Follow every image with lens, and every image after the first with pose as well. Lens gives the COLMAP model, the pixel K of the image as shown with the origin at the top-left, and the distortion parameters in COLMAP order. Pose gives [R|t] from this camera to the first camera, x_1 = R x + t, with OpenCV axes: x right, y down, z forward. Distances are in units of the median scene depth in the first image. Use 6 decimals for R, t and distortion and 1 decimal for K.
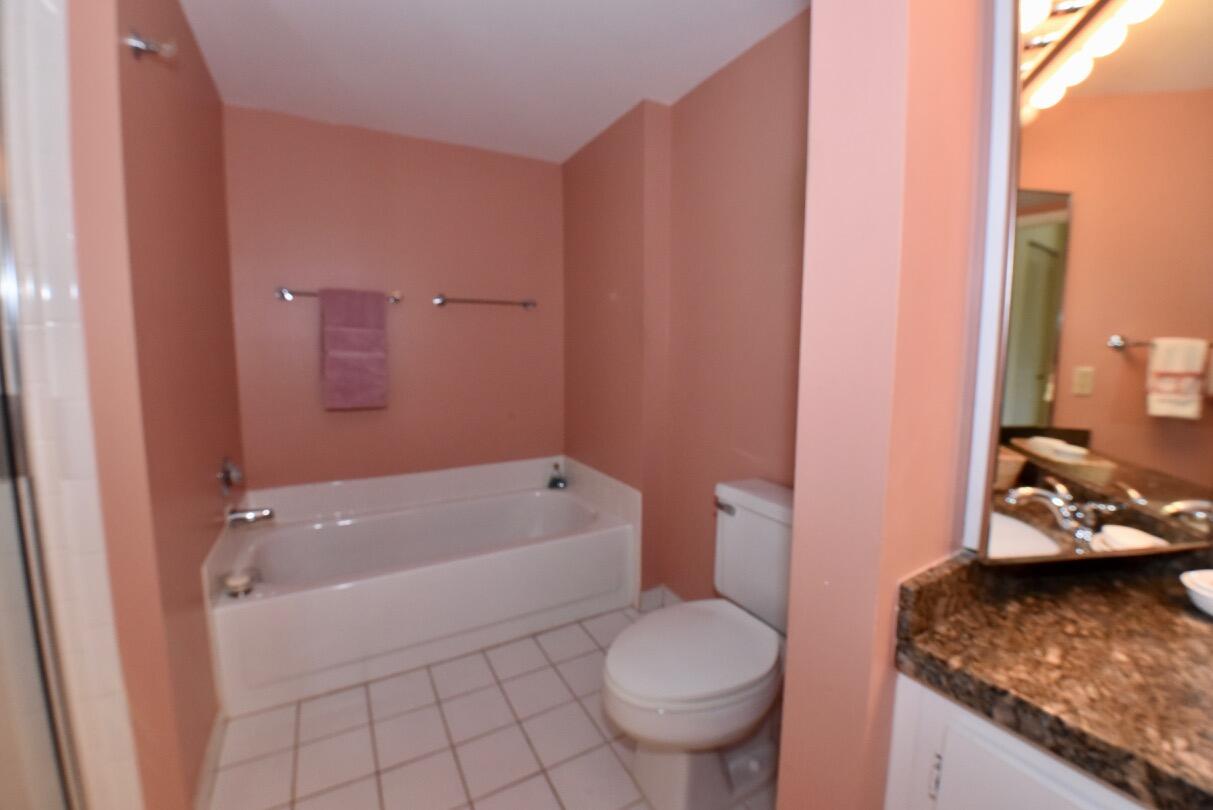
lens RADIAL K [[531.7, 0, 610.0], [0, 531.7, 401.1], [0, 0, 1]] dist [0.001672, -0.007794]
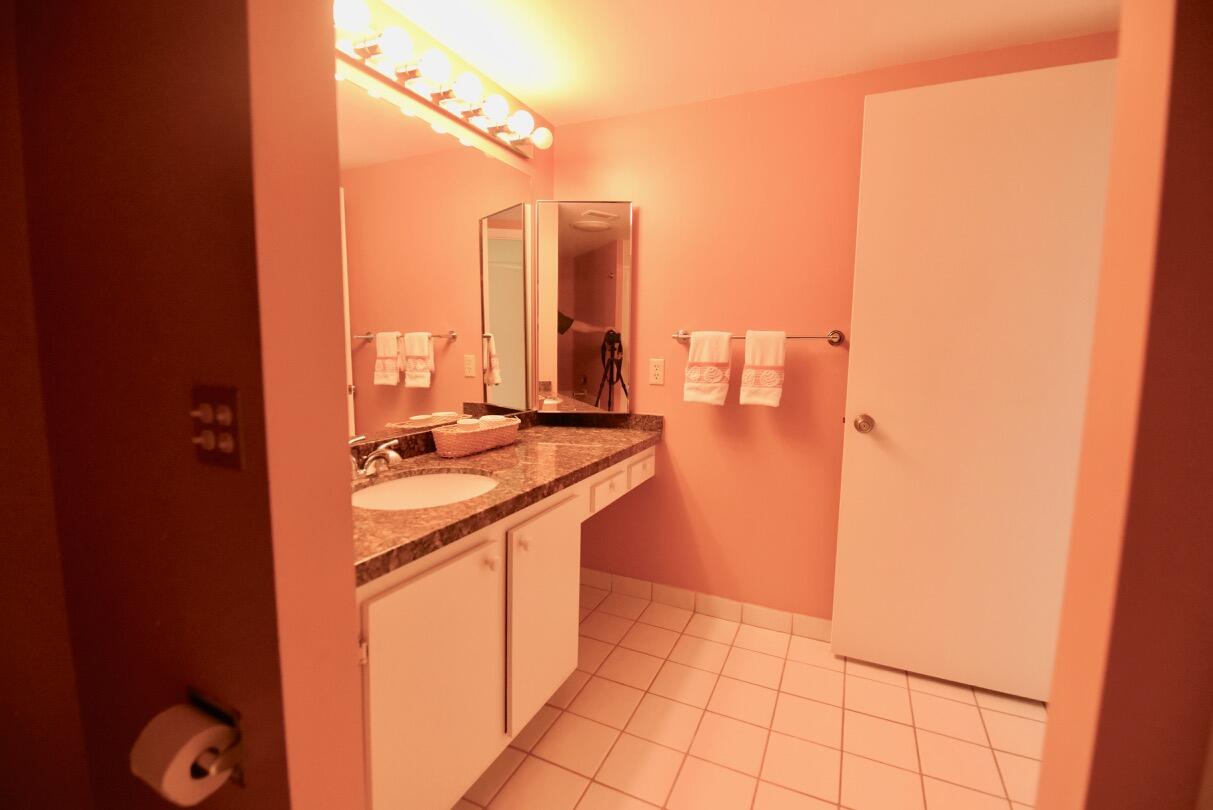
lens RADIAL K [[531.7, 0, 610.0], [0, 531.7, 401.1], [0, 0, 1]] dist [0.001672, -0.007794]
pose [[-0.579239, -0.097082, 0.809356, -0.964845], [0.077910, 0.981744, 0.173518, -0.144663], [-0.811426, 0.163566, -0.561101, 1.333196]]
